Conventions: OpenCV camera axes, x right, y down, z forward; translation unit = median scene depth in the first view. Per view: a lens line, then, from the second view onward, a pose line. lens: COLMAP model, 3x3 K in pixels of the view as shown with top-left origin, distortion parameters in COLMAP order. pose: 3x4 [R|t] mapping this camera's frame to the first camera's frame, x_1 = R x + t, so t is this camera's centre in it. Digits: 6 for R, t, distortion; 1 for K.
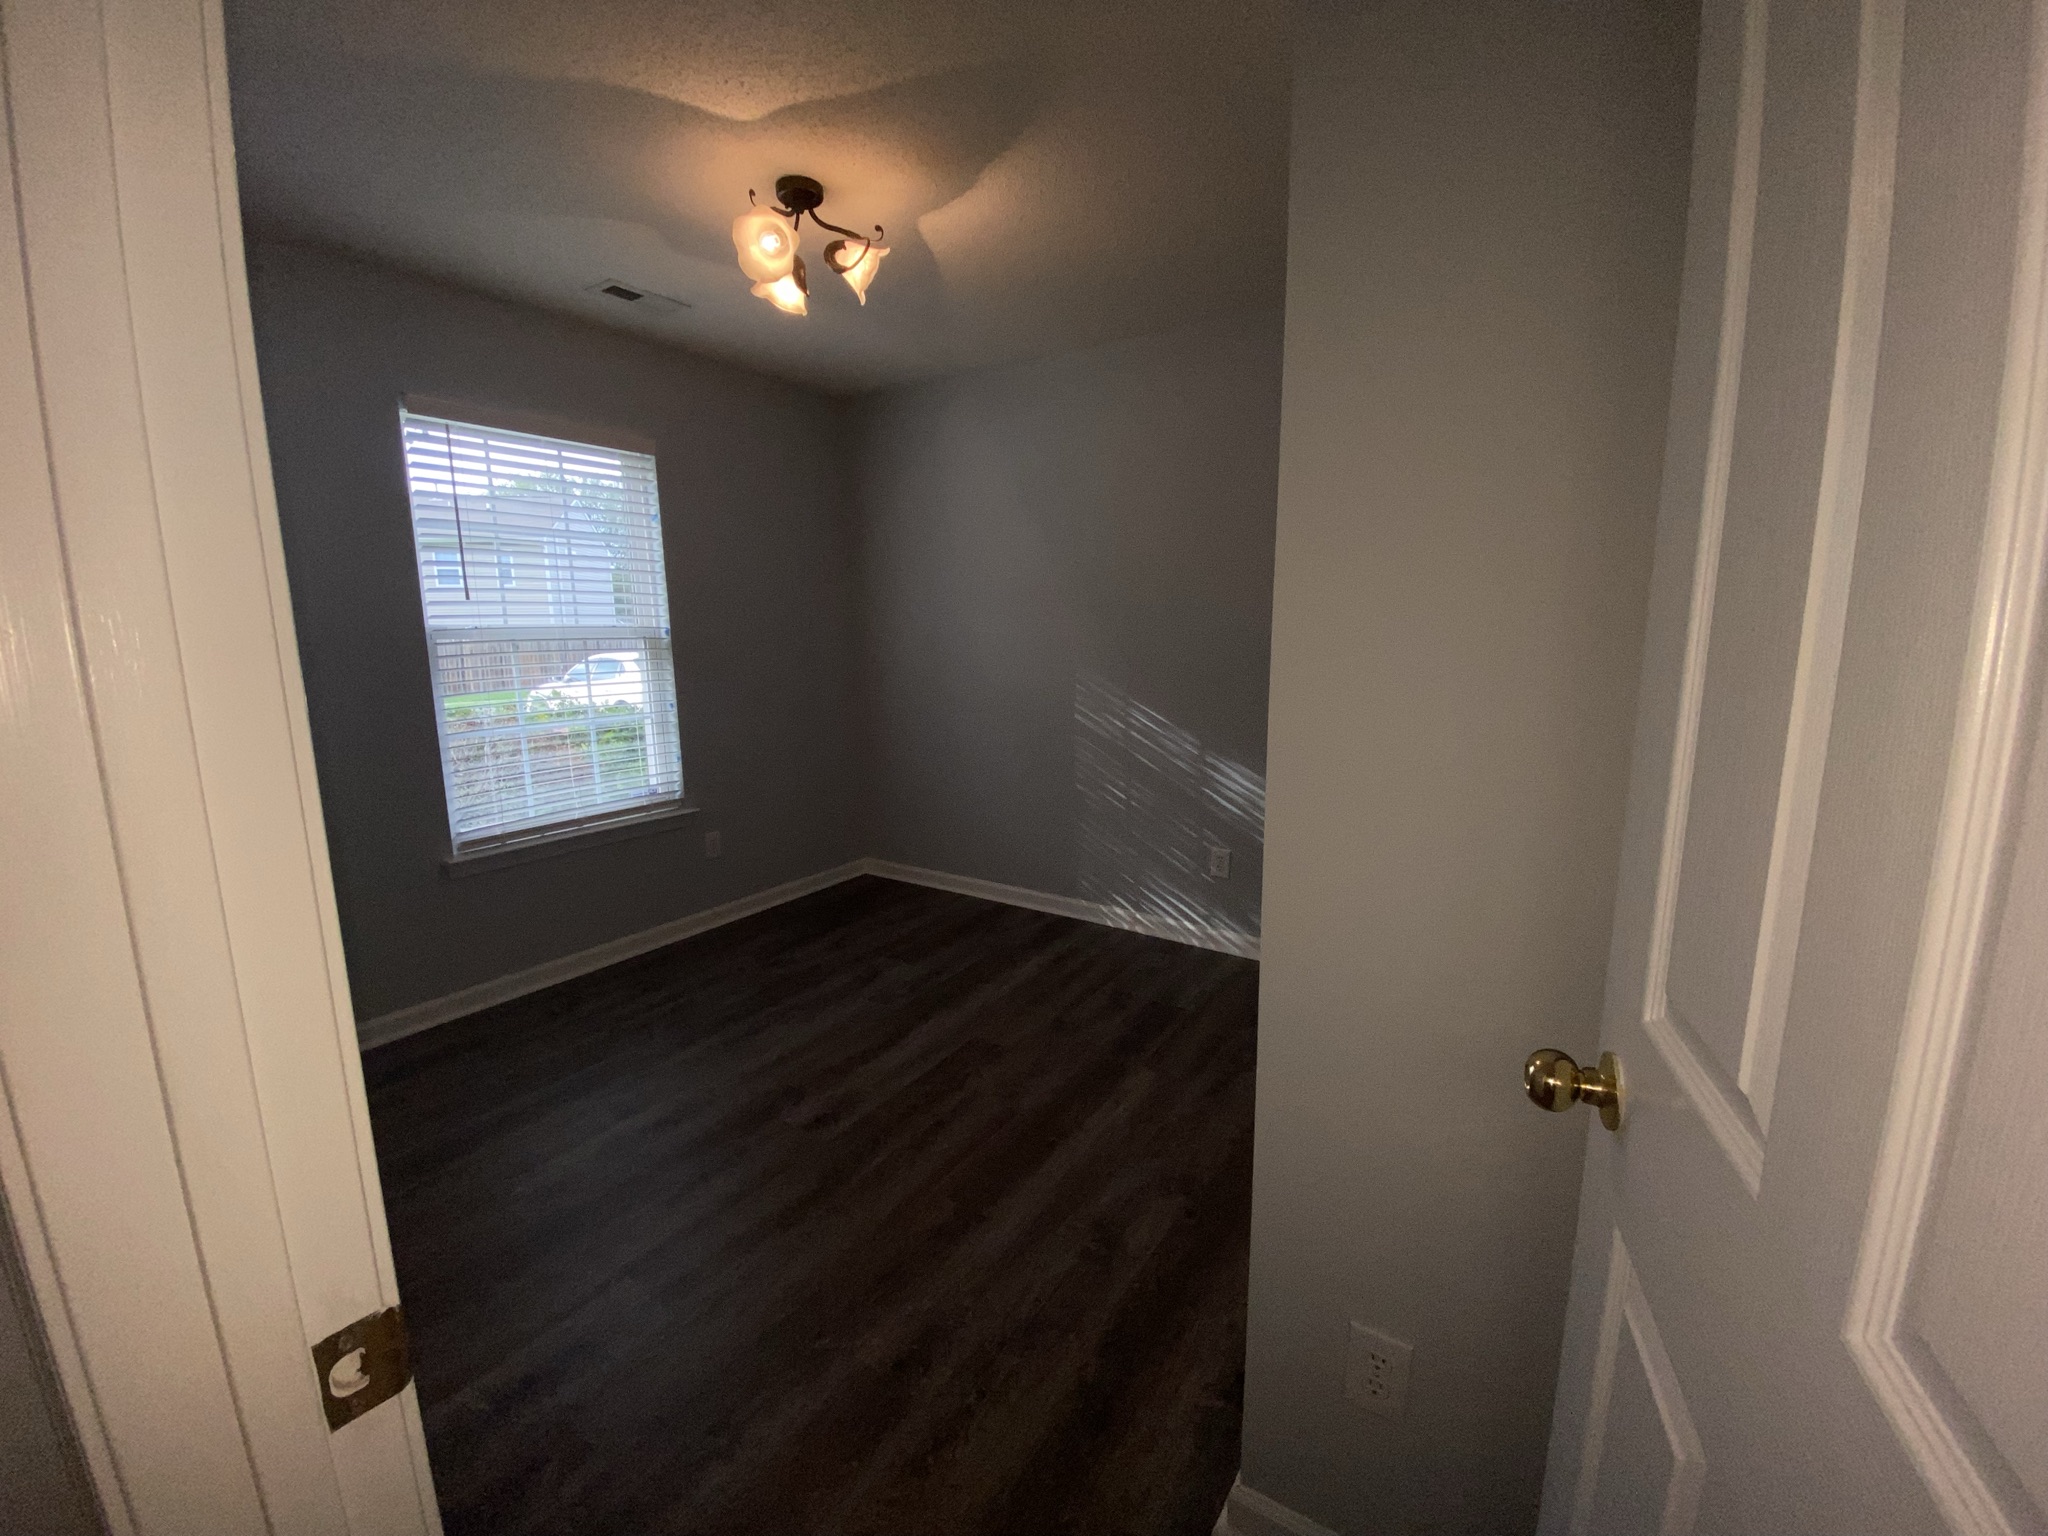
lens RADIAL K [[827.4, 0, 1024.0], [0, 827.4, 768.0], [0, 0, 1]] dist [0.034990, -0.034708]
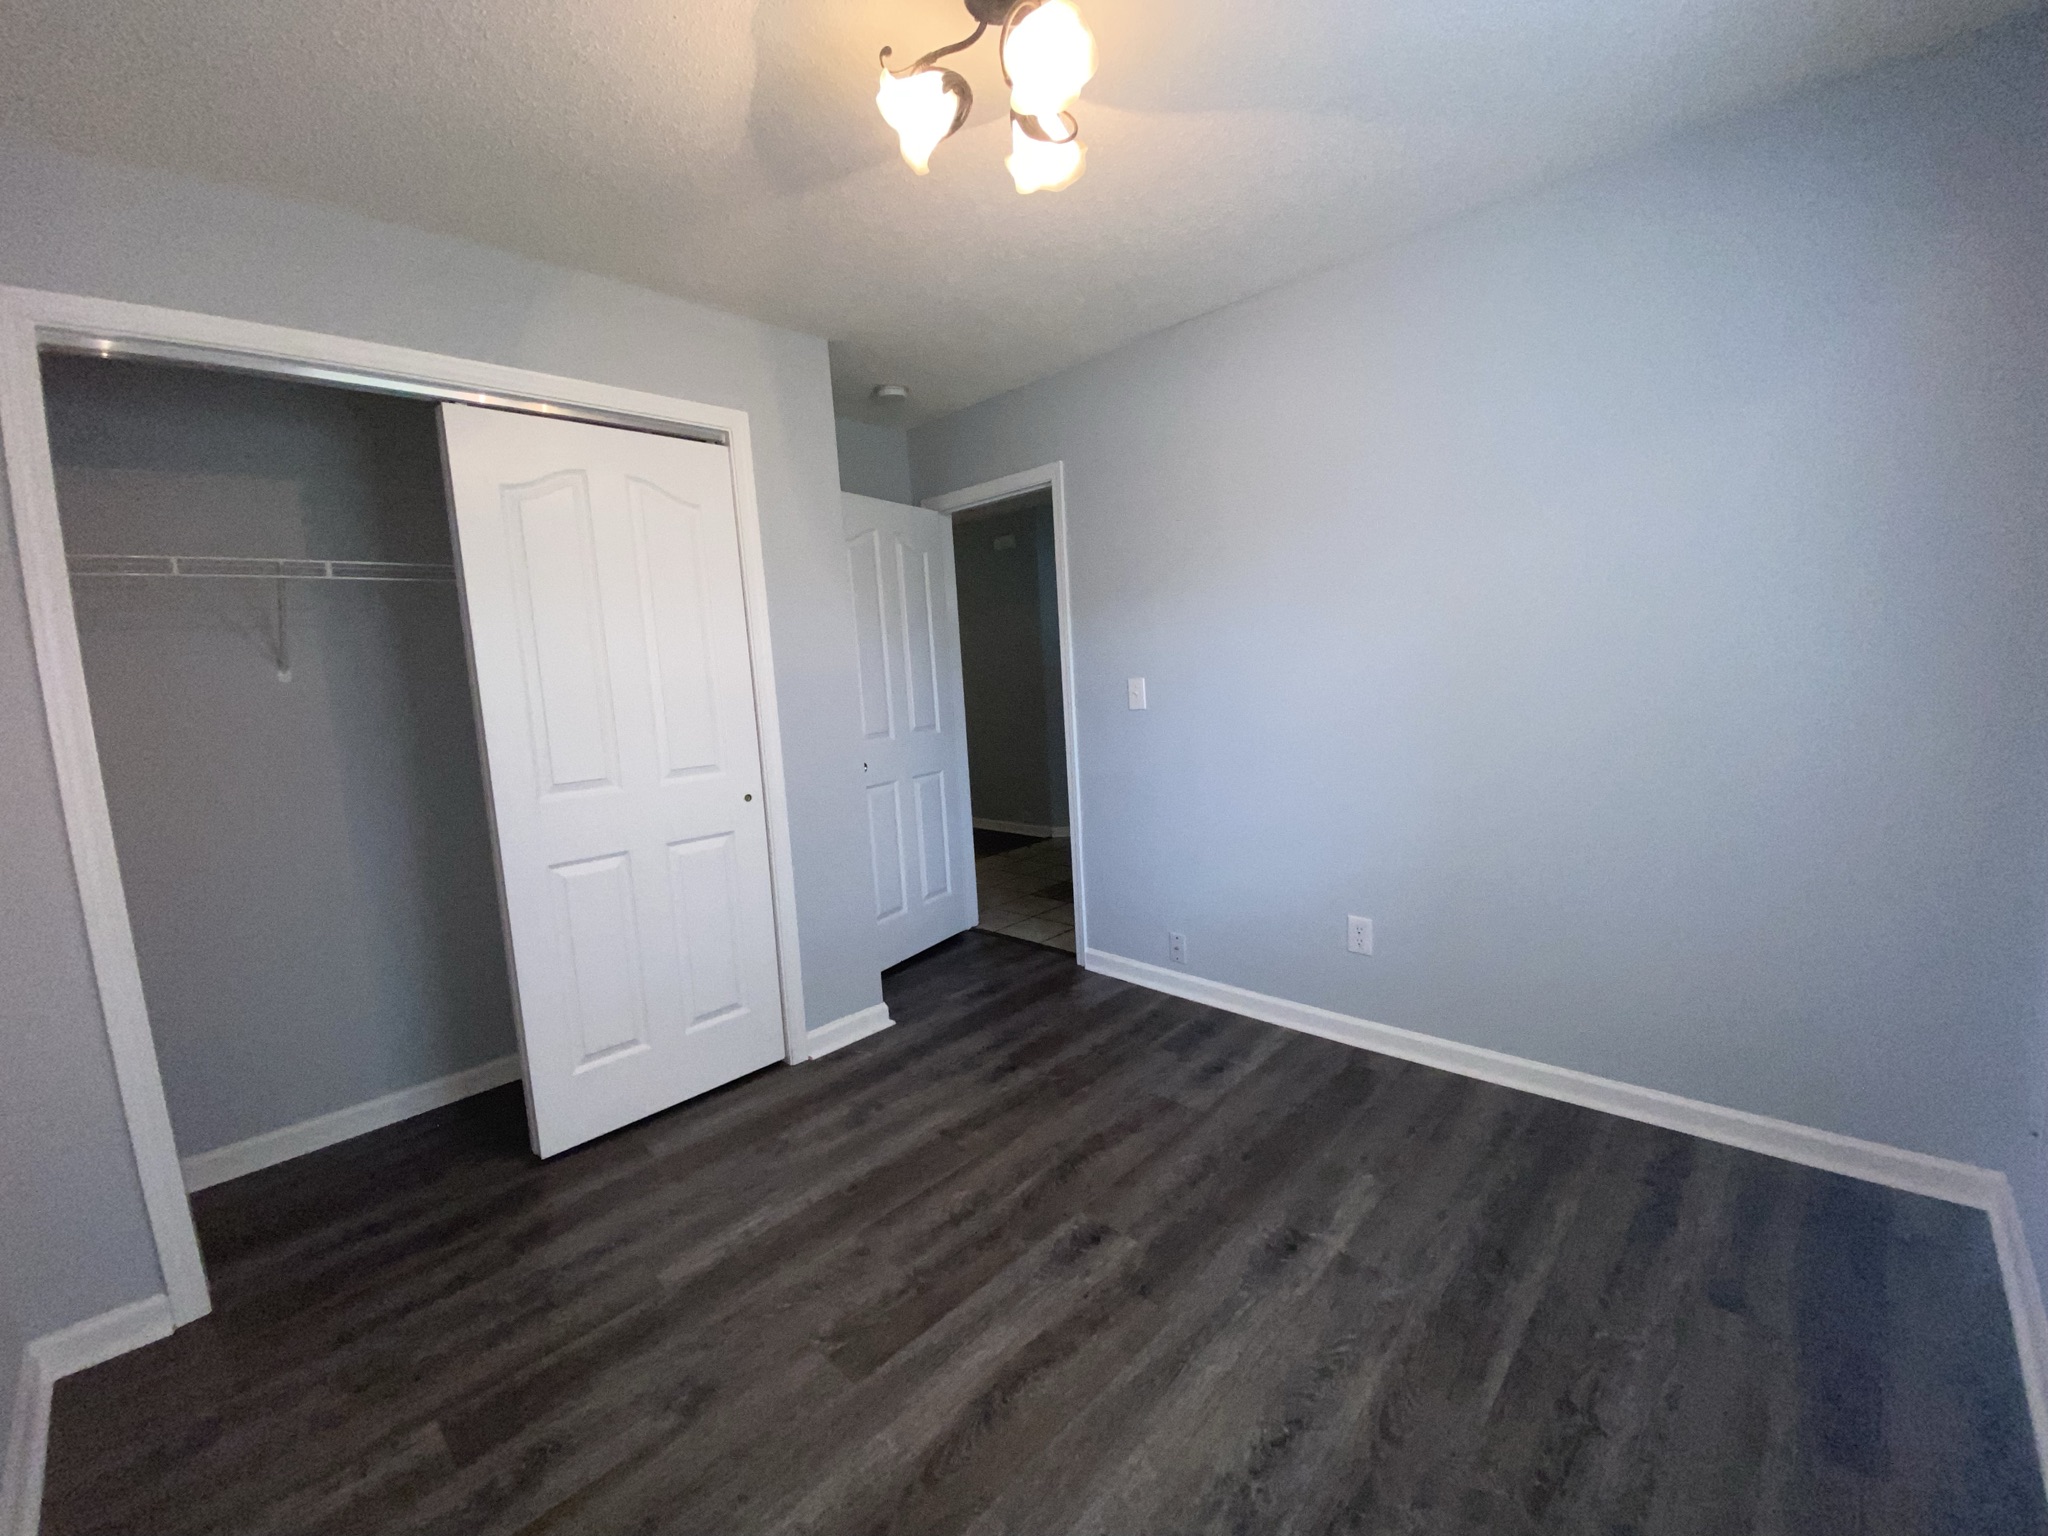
lens RADIAL K [[827.4, 0, 1024.0], [0, 827.4, 768.0], [0, 0, 1]] dist [0.034990, -0.034708]
pose [[-0.982775, 0.048109, 0.178436, -0.352402], [0.095885, 0.958137, 0.269777, -0.262899], [-0.157987, 0.282240, -0.946246, 1.687020]]
